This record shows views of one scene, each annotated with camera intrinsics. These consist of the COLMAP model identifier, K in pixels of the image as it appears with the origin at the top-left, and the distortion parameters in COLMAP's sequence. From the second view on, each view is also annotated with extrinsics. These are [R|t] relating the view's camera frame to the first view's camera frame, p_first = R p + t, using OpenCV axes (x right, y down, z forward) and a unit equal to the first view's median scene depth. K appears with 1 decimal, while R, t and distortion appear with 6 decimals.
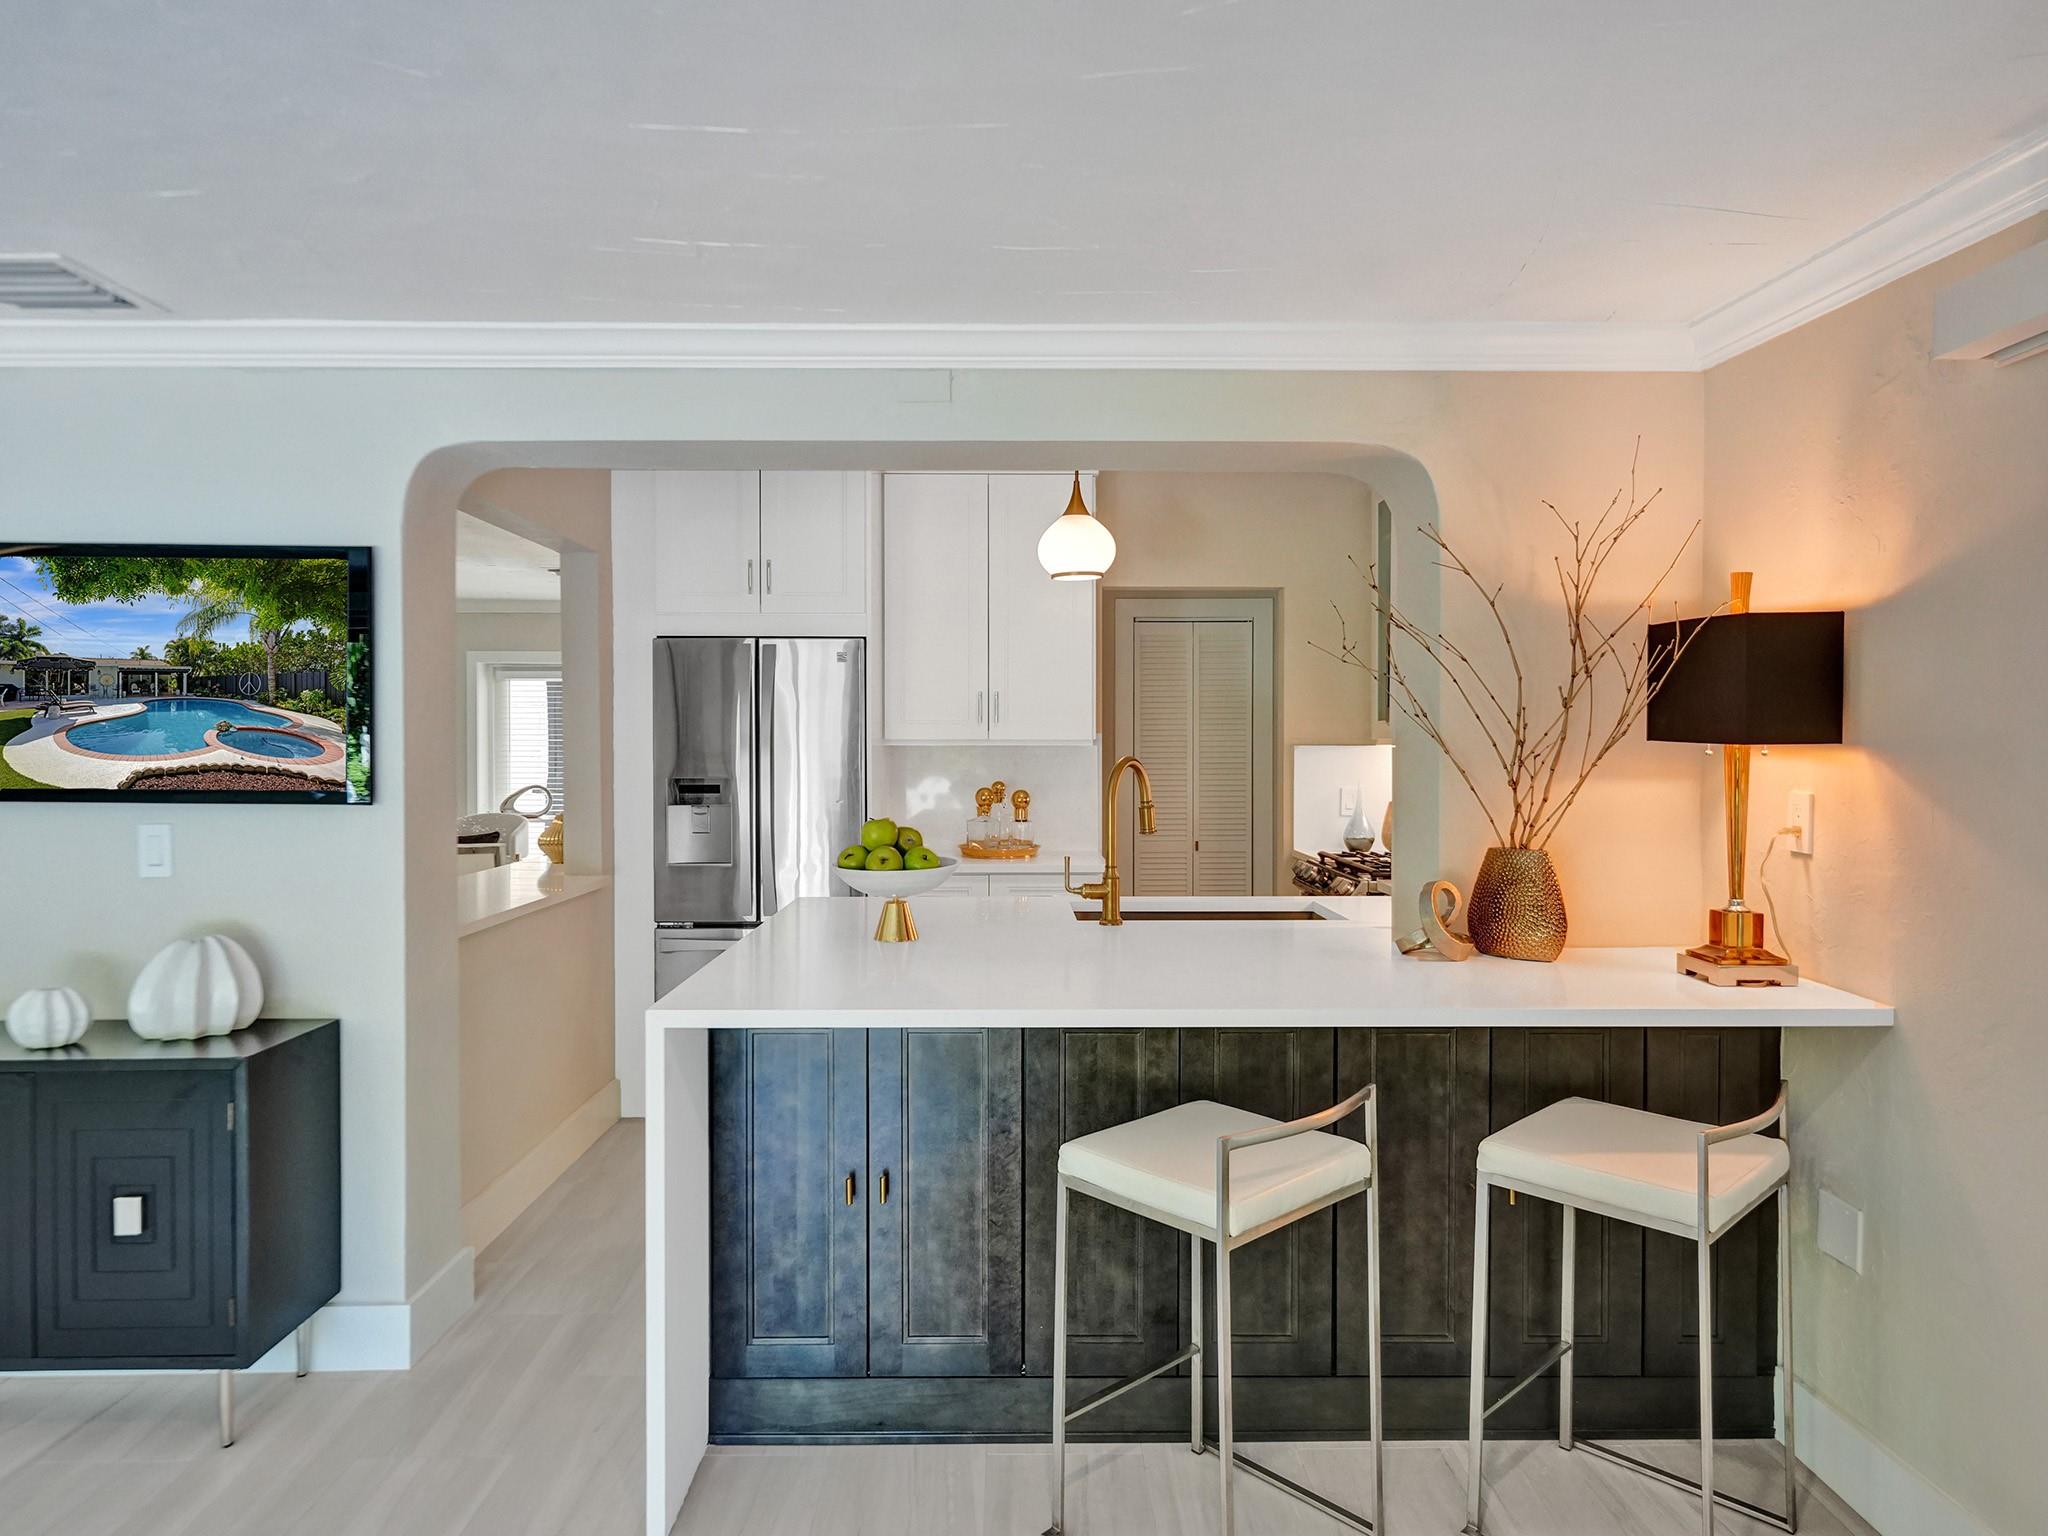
lens RADIAL K [[1280.2, 0, 1022.1], [0, 1280.2, 752.5], [0, 0, 1]] dist [0.009578, 0.000433]
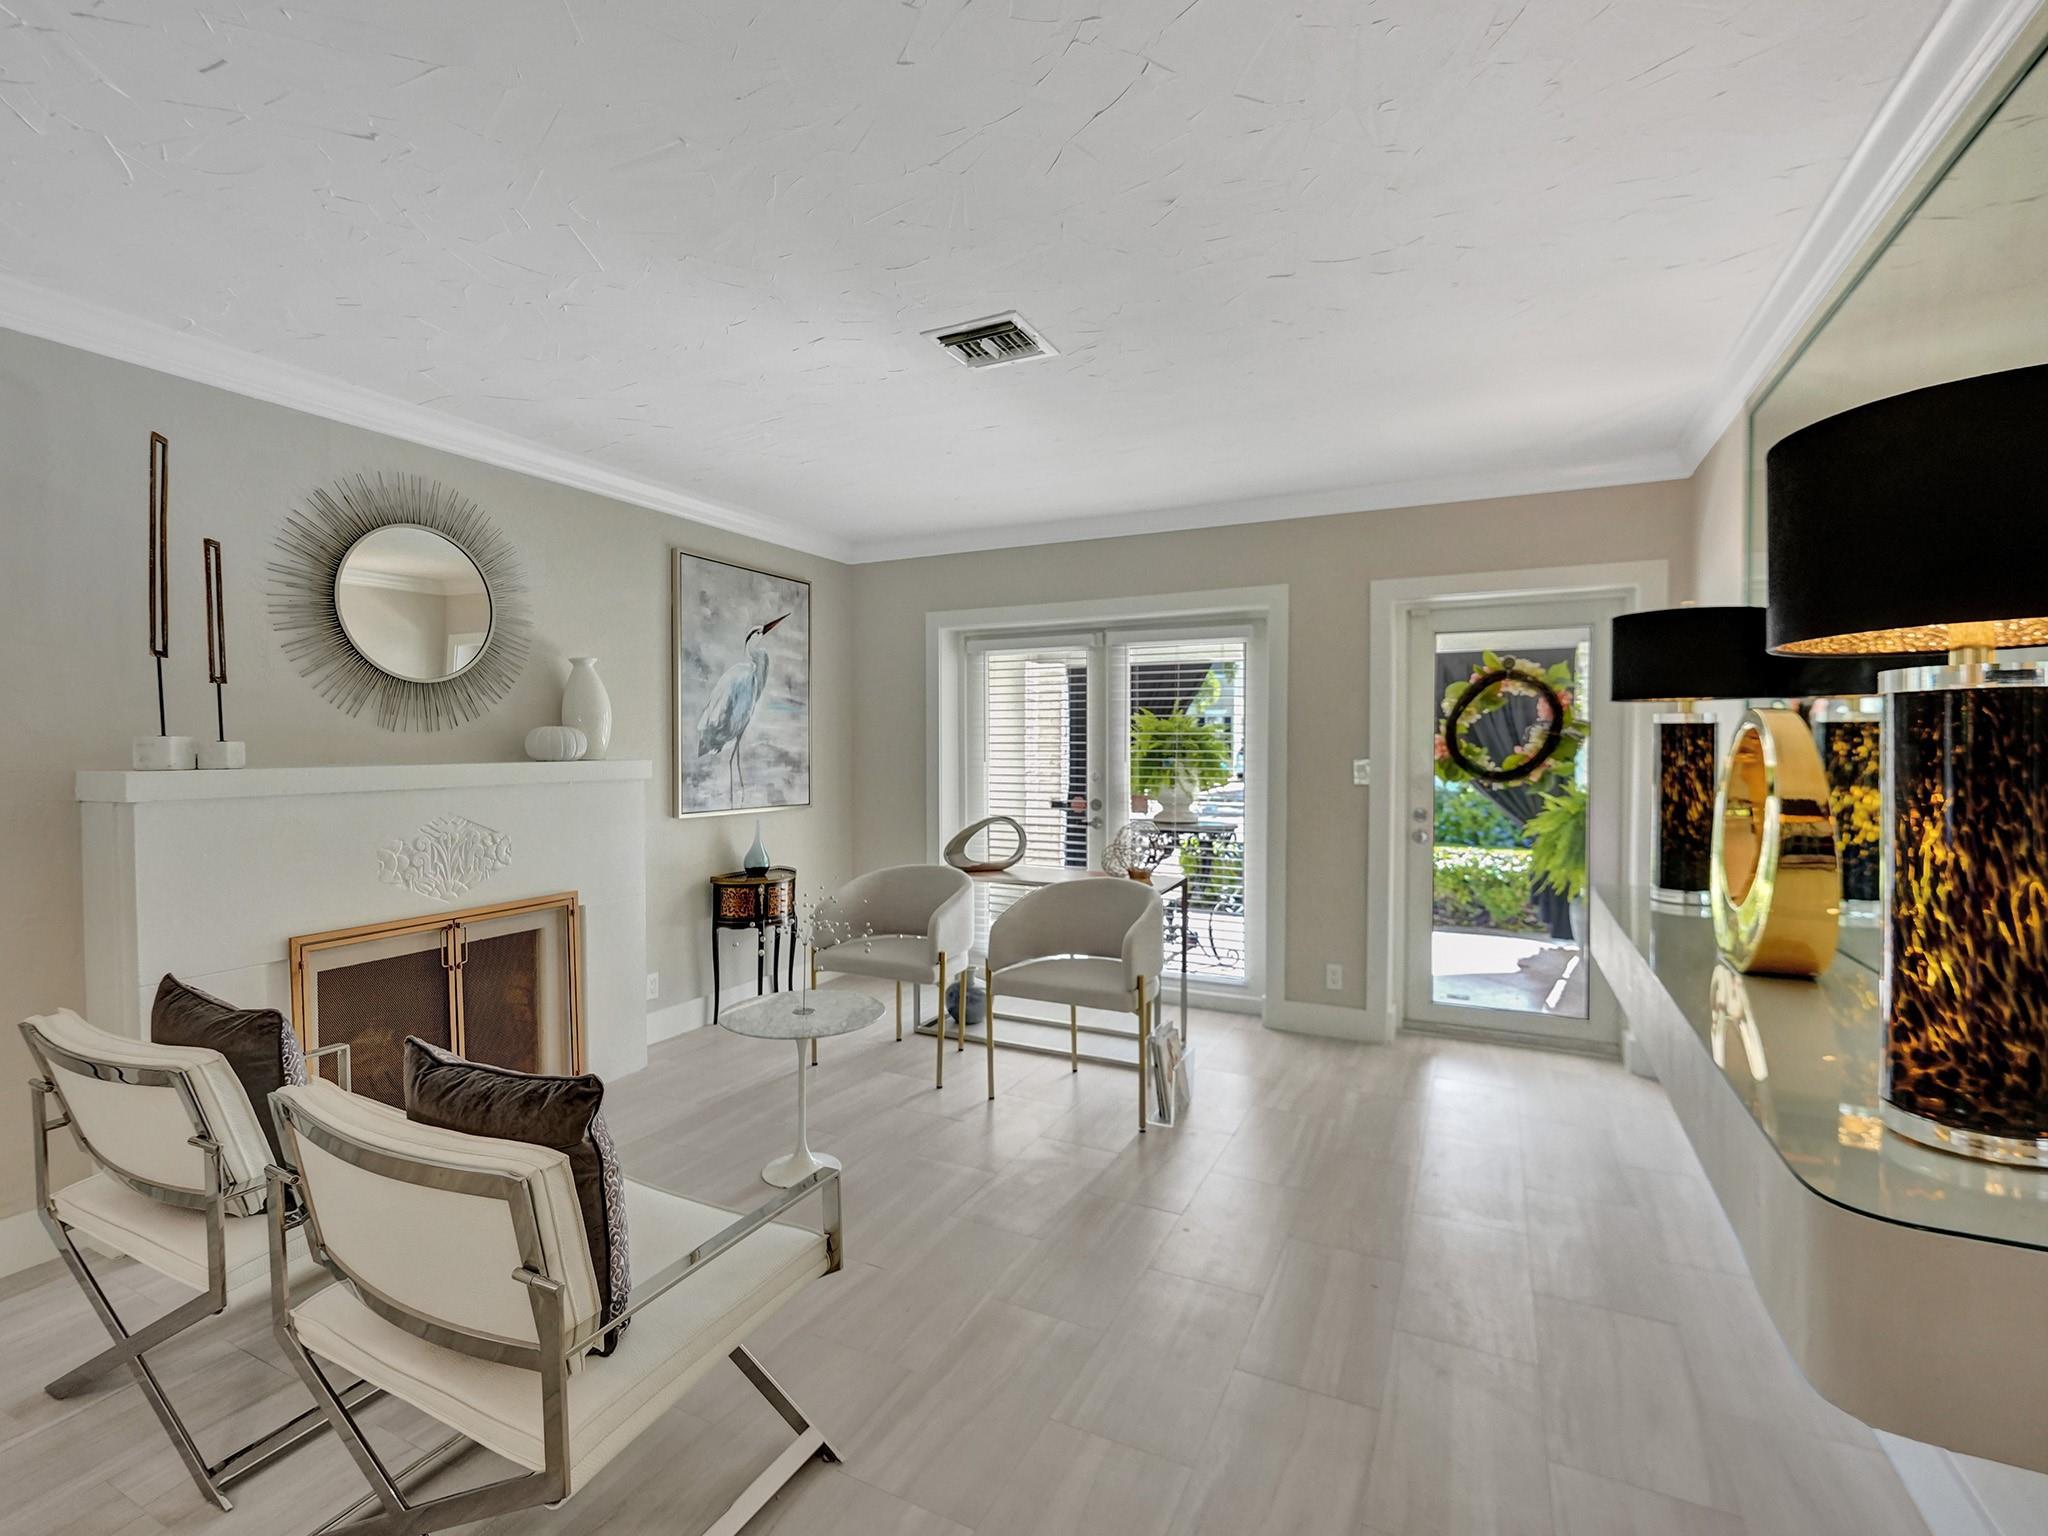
lens RADIAL K [[949.9, 0, 1027.1], [0, 949.9, 768.2], [0, 0, 1]] dist [-0.007908, 0.002502]
pose [[0.893946, 0.008145, -0.448101, -0.157965], [-0.000838, 0.999863, 0.016503, -0.004394], [0.448174, -0.014377, 0.893831, 0.571840]]
